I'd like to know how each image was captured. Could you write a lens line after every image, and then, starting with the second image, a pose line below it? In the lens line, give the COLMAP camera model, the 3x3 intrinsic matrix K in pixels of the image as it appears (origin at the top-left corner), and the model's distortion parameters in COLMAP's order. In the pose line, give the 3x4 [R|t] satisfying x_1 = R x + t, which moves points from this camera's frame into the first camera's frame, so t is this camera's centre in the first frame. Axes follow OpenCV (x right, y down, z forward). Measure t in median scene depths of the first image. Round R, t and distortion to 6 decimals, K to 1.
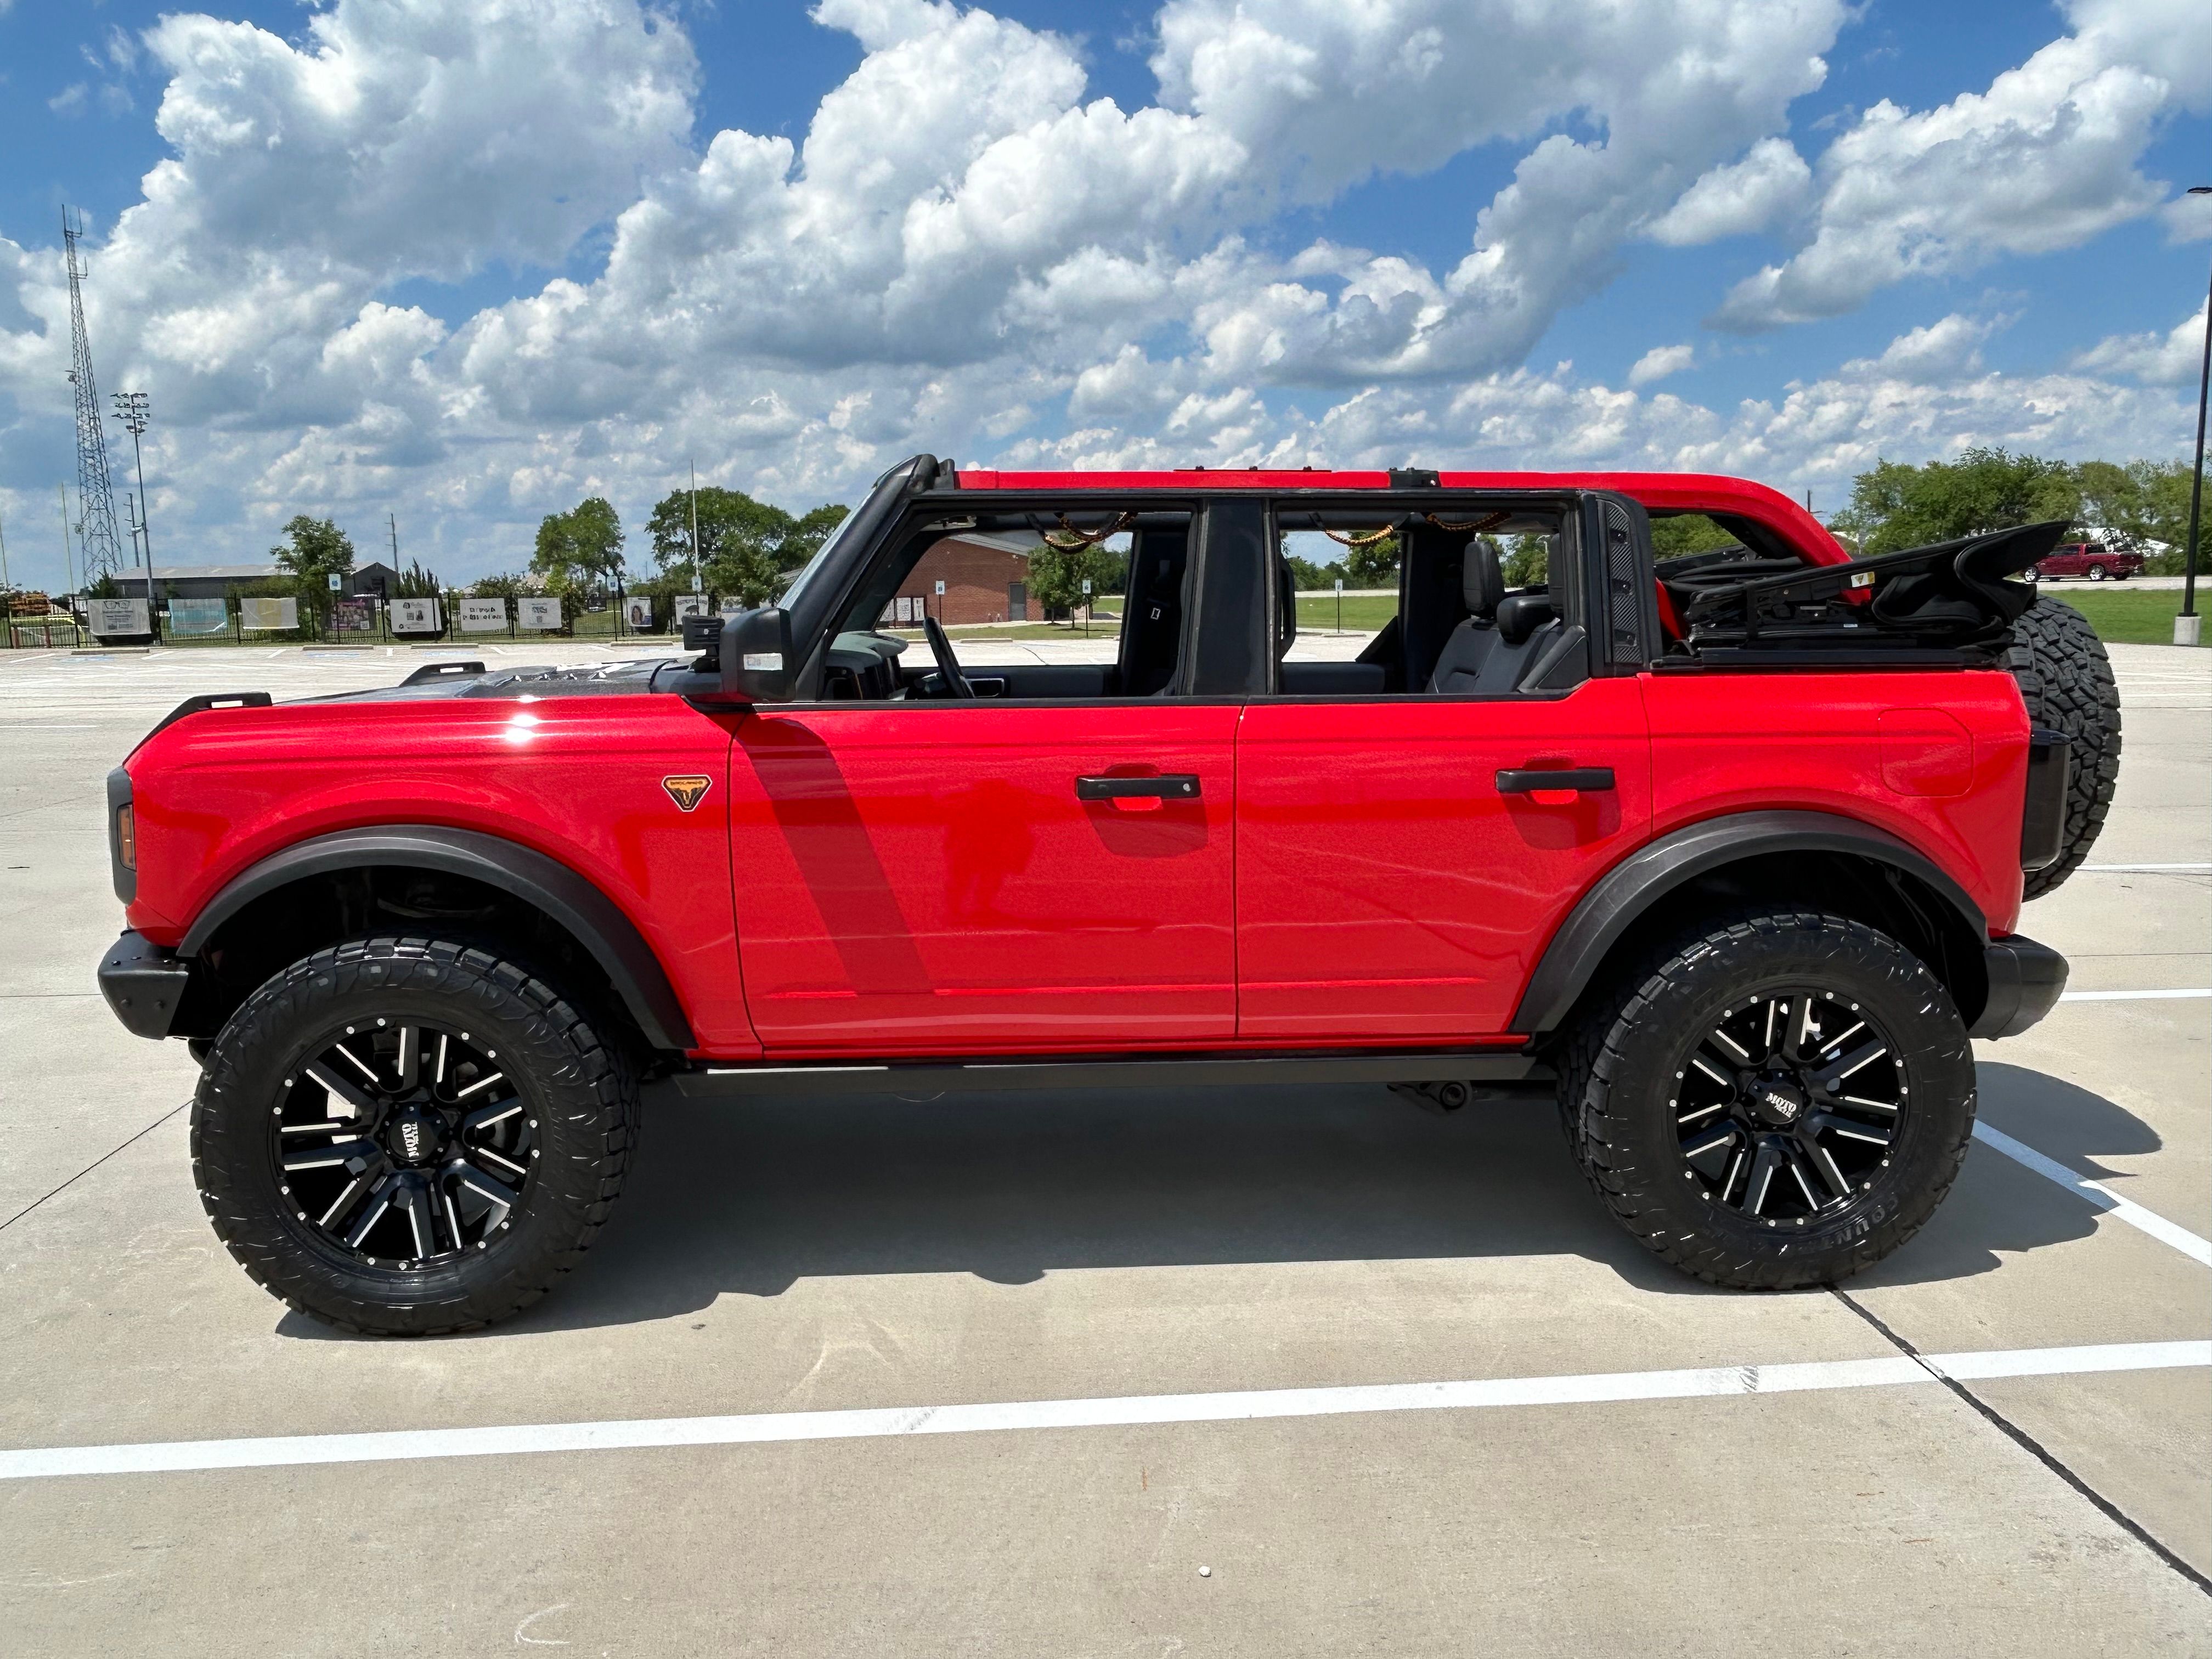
lens RADIAL K [[1623.6, 0, 1093.7], [0, 1623.6, 822.0], [0, 0, 1]] dist [-0.005988, -0.002462]
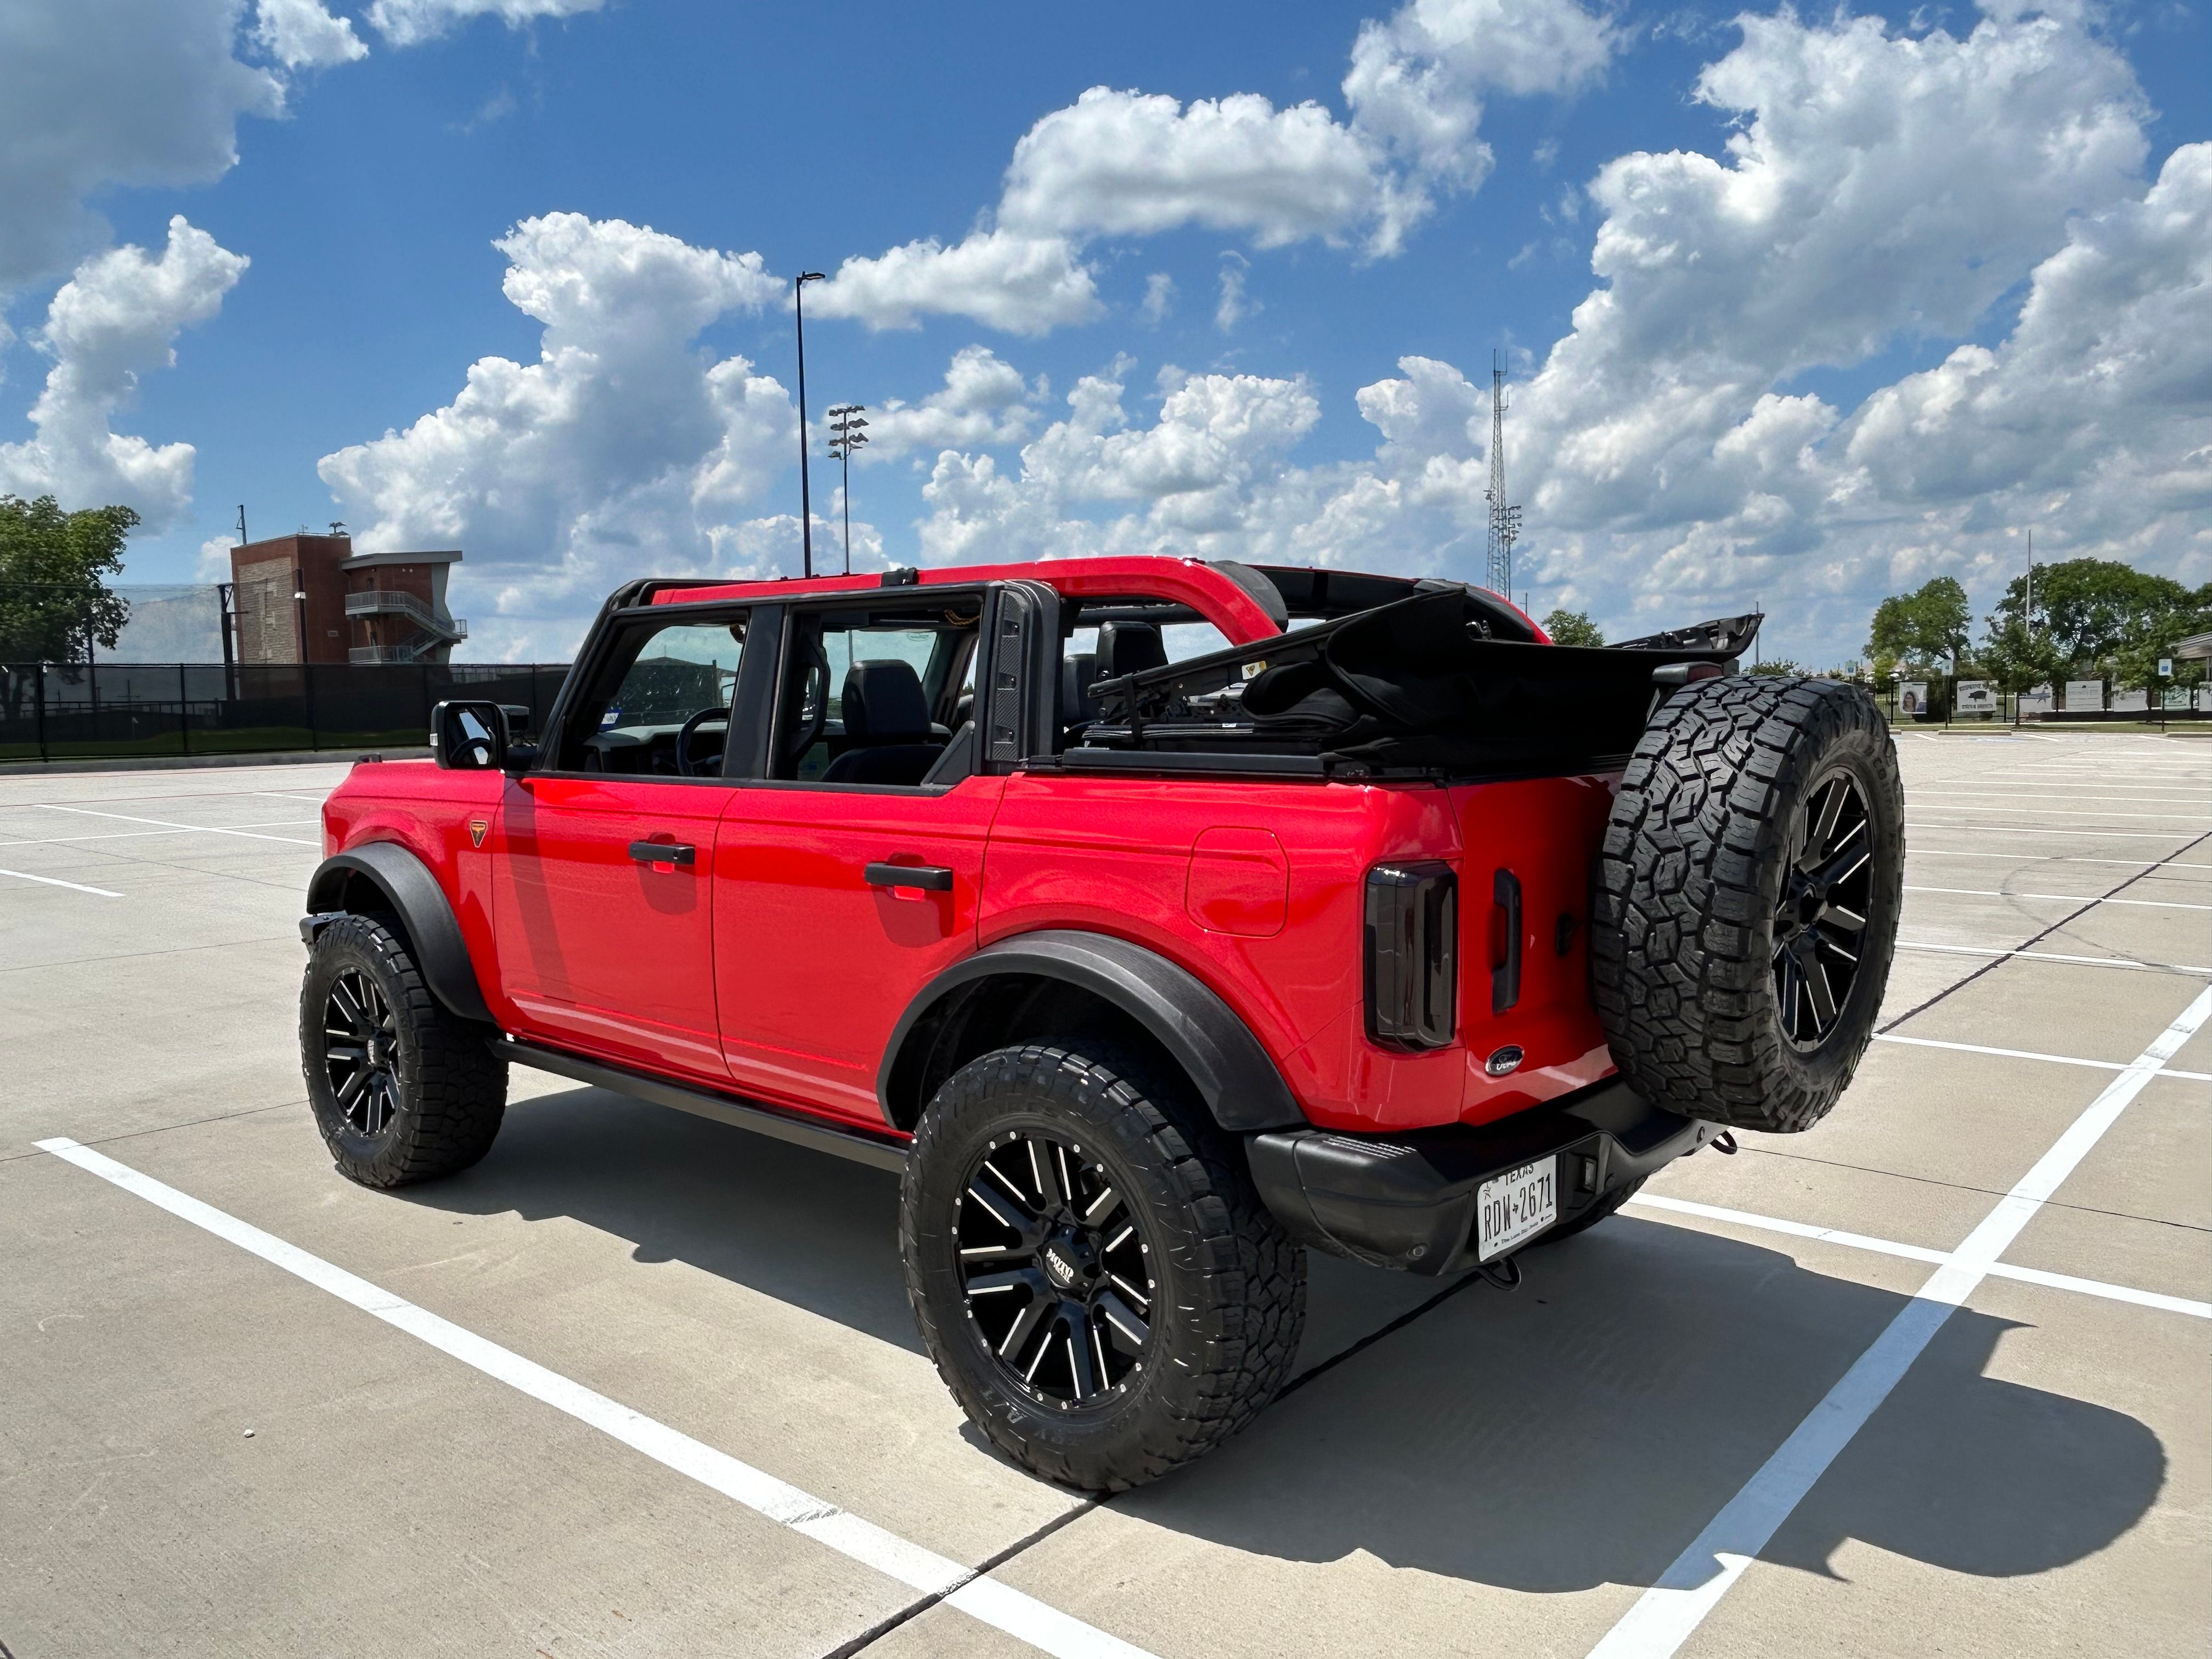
lens RADIAL K [[1623.6, 0, 1105.7], [0, 1623.6, 824.1], [0, 0, 1]] dist [-0.005988, -0.002462]
pose [[0.703786, 0.056035, -0.708198, 1.006692], [-0.091981, 0.995681, -0.012627, -0.052917], [0.704432, 0.074027, 0.705901, 0.363686]]
